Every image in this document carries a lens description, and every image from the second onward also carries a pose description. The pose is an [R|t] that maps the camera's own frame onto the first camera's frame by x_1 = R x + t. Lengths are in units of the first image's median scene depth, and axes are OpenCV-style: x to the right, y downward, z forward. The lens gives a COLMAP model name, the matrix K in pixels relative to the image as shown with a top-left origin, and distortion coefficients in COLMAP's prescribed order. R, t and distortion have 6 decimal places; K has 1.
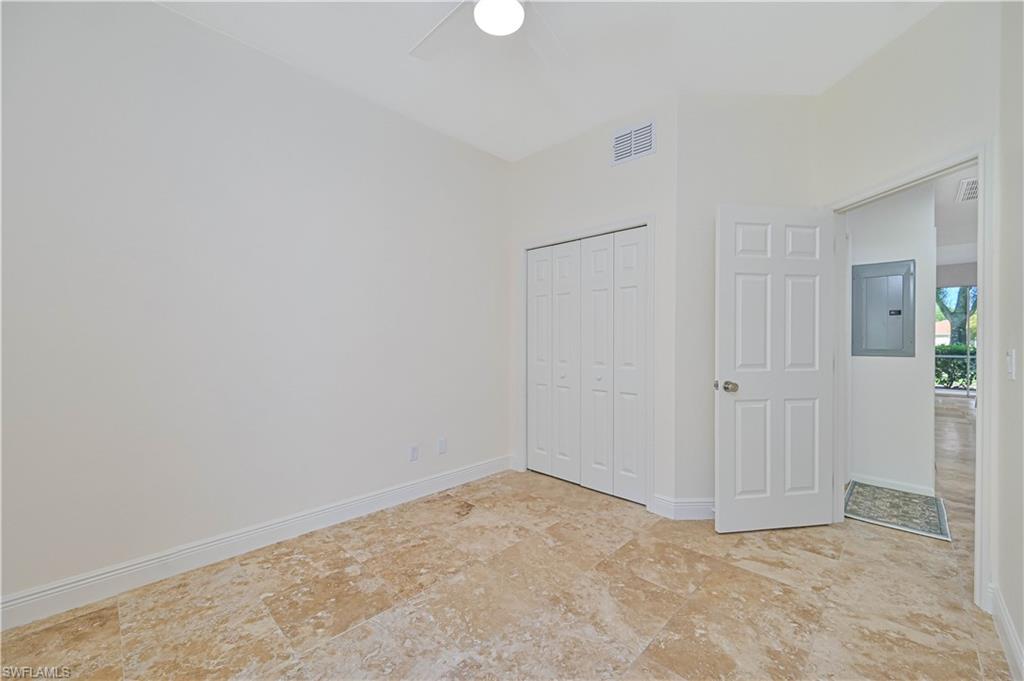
lens RADIAL K [[406.3, 0, 511.9], [0, 406.3, 337.6], [0, 0, 1]] dist [-0.002531, 0.000365]
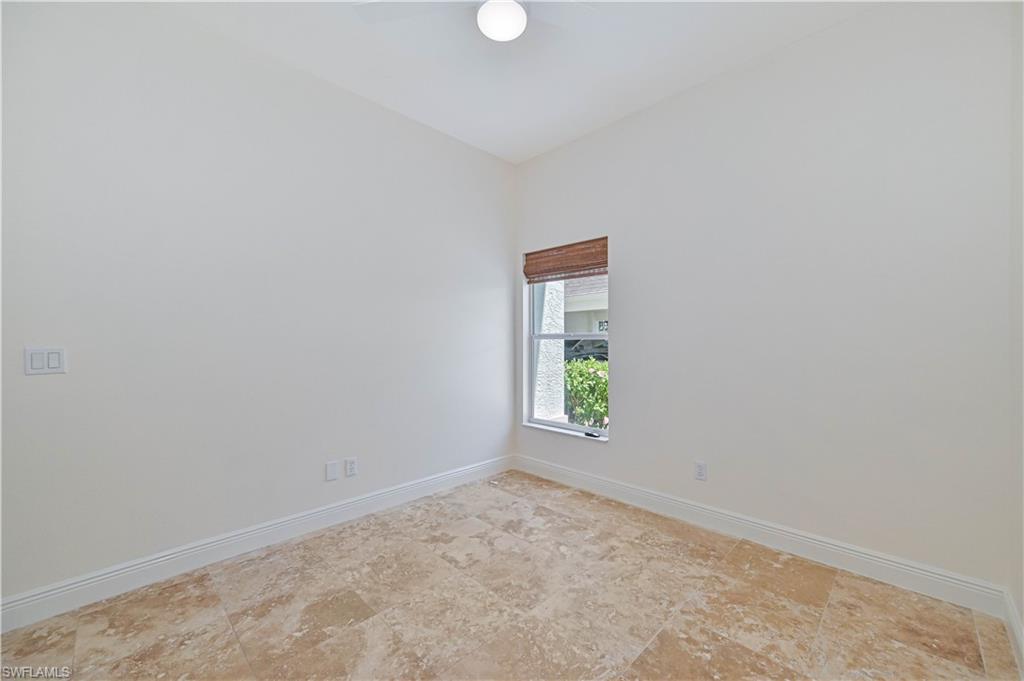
lens RADIAL K [[406.3, 0, 514.1], [0, 406.3, 342.1], [0, 0, 1]] dist [-0.002531, 0.000365]
pose [[-0.999989, 0.000661, 0.004657, -0.068740], [0.000648, 0.999996, -0.002763, 0.013793], [-0.004659, -0.002760, -0.999985, 1.990083]]
